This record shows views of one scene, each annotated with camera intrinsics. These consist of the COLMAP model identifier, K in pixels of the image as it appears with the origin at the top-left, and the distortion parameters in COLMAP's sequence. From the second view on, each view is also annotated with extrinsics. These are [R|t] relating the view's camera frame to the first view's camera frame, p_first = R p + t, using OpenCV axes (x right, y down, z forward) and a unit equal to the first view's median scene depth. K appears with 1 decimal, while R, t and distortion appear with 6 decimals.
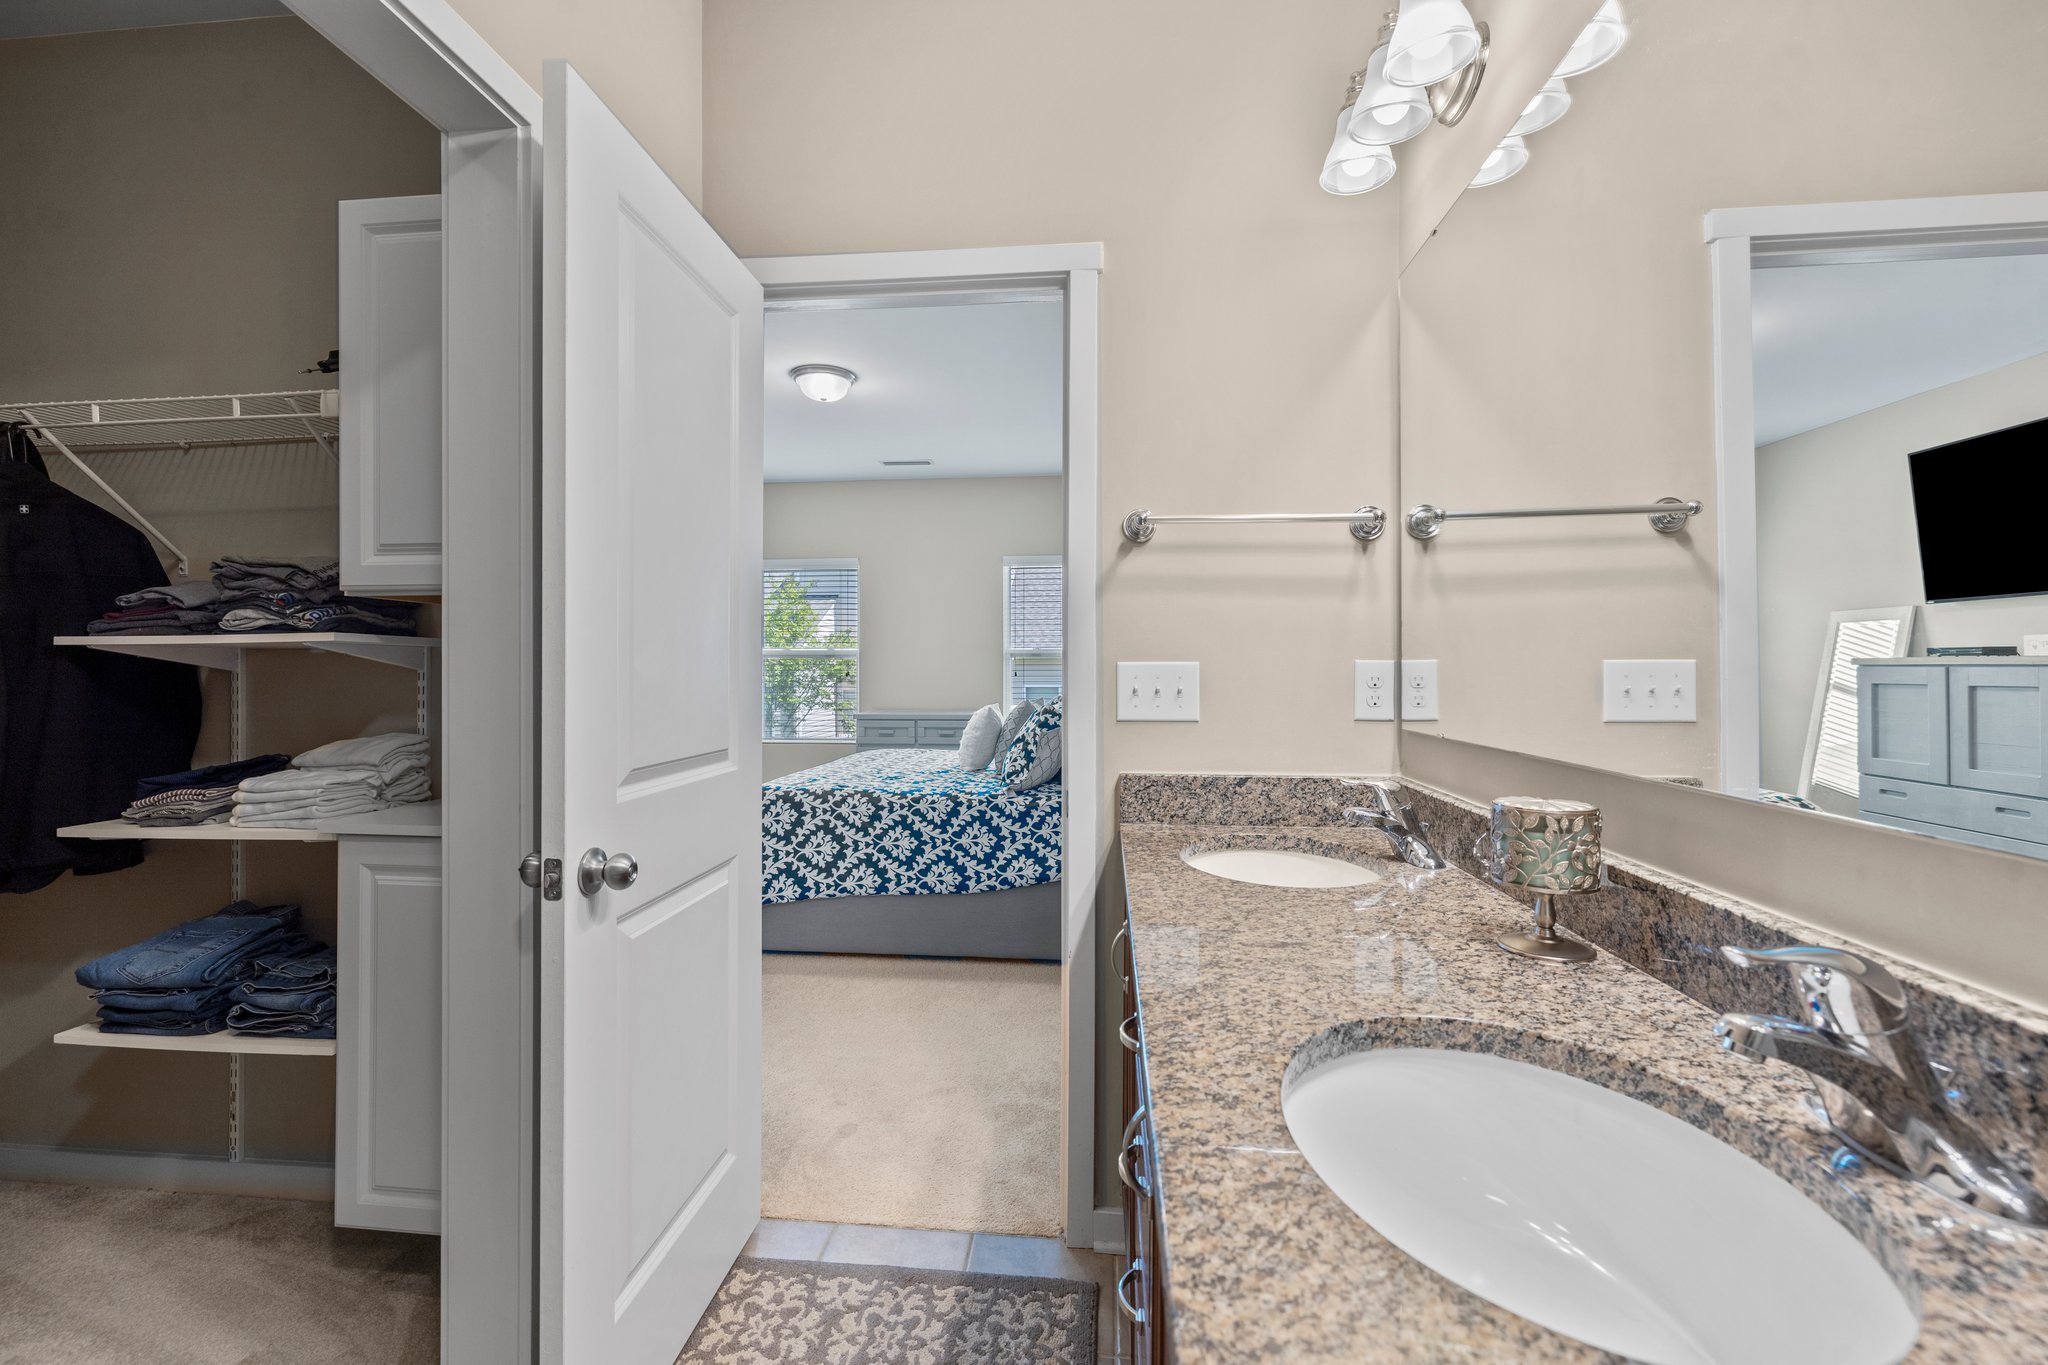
lens RADIAL K [[854.9, 0, 1018.9], [0, 854.9, 676.5], [0, 0, 1]] dist [0.002109, -0.000190]
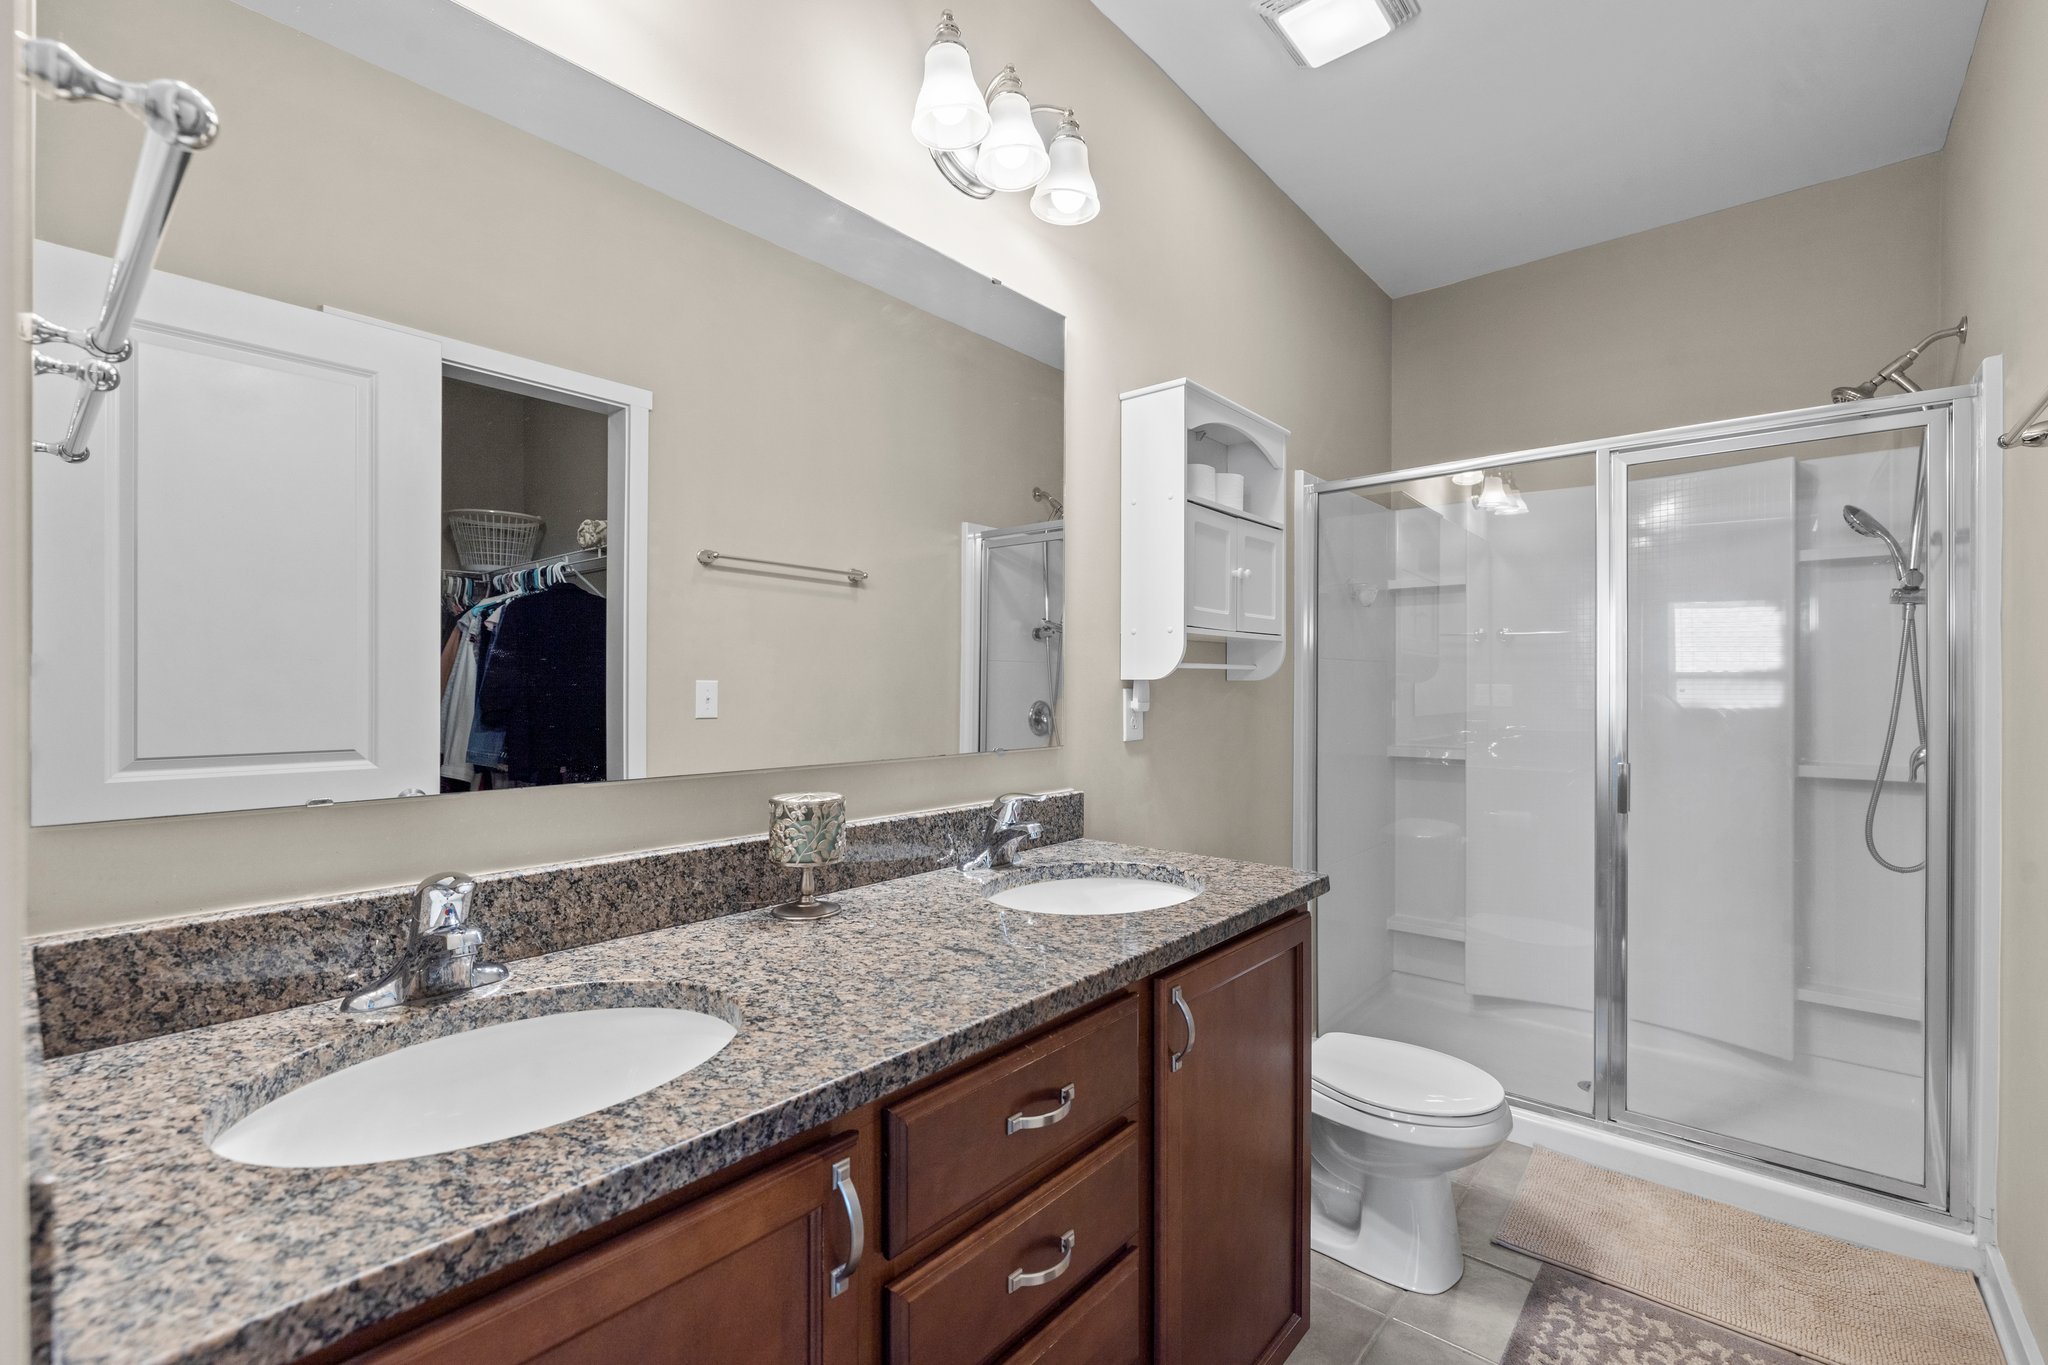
lens RADIAL K [[854.9, 0, 1018.9], [0, 854.9, 676.5], [0, 0, 1]] dist [0.002109, -0.000190]
pose [[-0.812967, 0.004933, 0.582289, -0.376582], [0.001719, 0.999980, -0.006071, -0.019554], [-0.582307, -0.003934, -0.812959, 1.868008]]
